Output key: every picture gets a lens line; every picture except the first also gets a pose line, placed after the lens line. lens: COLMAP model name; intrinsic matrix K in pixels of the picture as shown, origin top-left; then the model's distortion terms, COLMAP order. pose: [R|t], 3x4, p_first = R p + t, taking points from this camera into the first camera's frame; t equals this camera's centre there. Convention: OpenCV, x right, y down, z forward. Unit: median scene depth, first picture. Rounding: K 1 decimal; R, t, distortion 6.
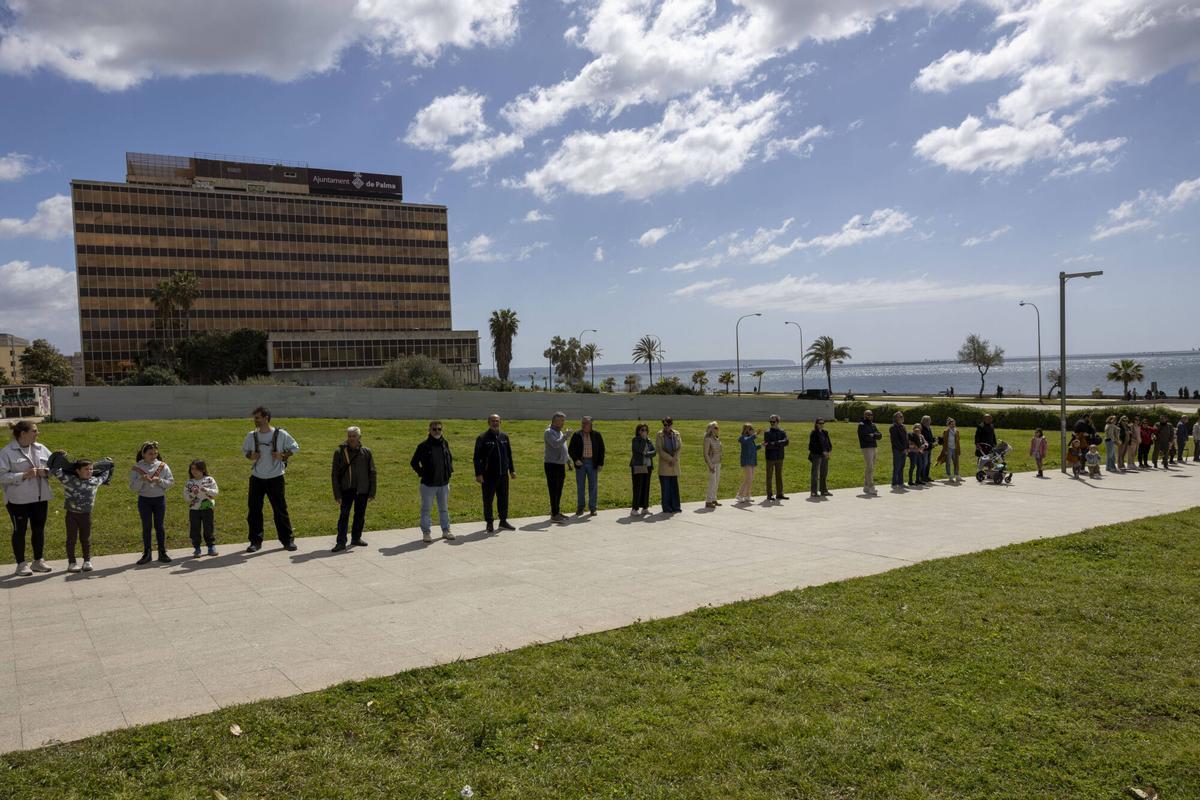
lens RADIAL K [[802.2, 0, 601.3], [0, 802.2, 402.1], [0, 0, 1]] dist [-0.007439, 0.007243]
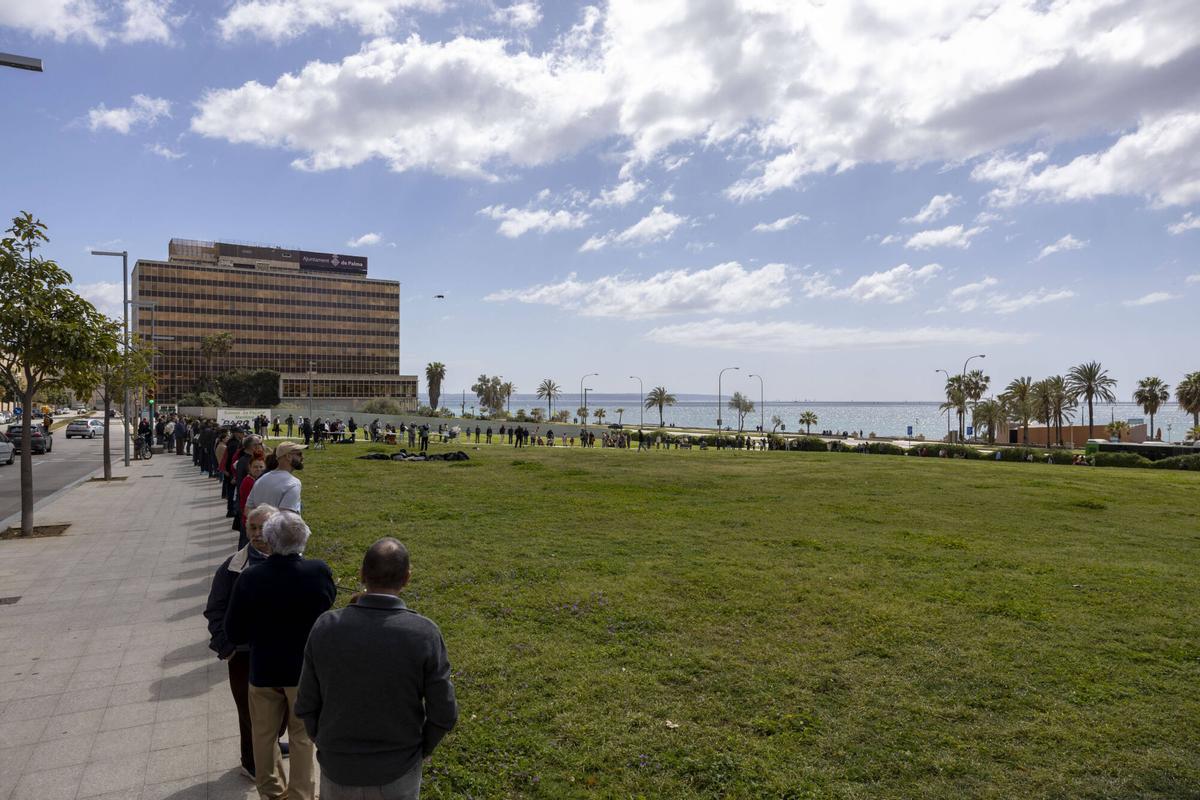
lens RADIAL K [[803.6, 0, 596.0], [0, 803.6, 411.7], [0, 0, 1]] dist [-0.006740, 0.011684]
pose [[0.997414, 0.036586, 0.061865, 0.072806], [-0.034990, 0.999031, -0.026682, 0.005383], [-0.062781, 0.024448, 0.997728, -0.429912]]
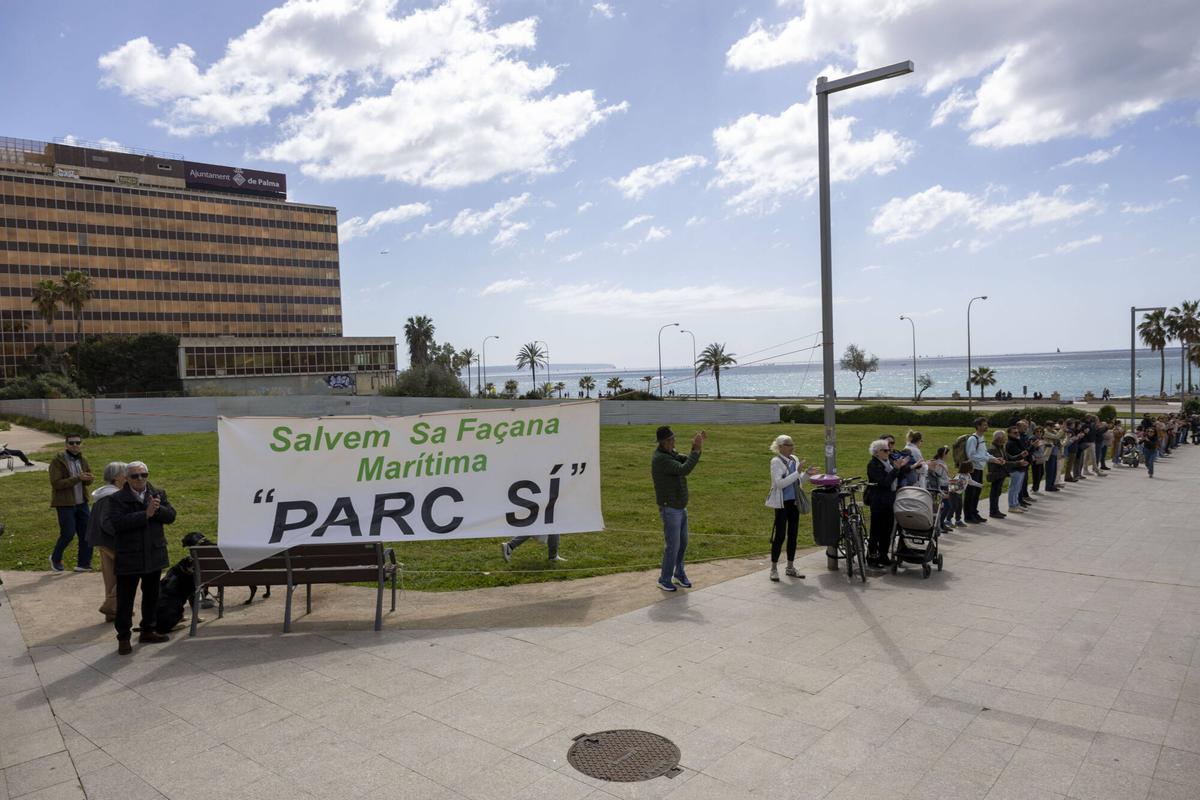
lens RADIAL K [[802.2, 0, 605.0], [0, 802.2, 406.4], [0, 0, 1]] dist [-0.007439, 0.007243]
pose [[0.974535, -0.011370, 0.223946, -0.104357], [0.011150, 0.999935, 0.002248, -0.002063], [-0.223957, 0.000306, 0.974599, -0.021557]]
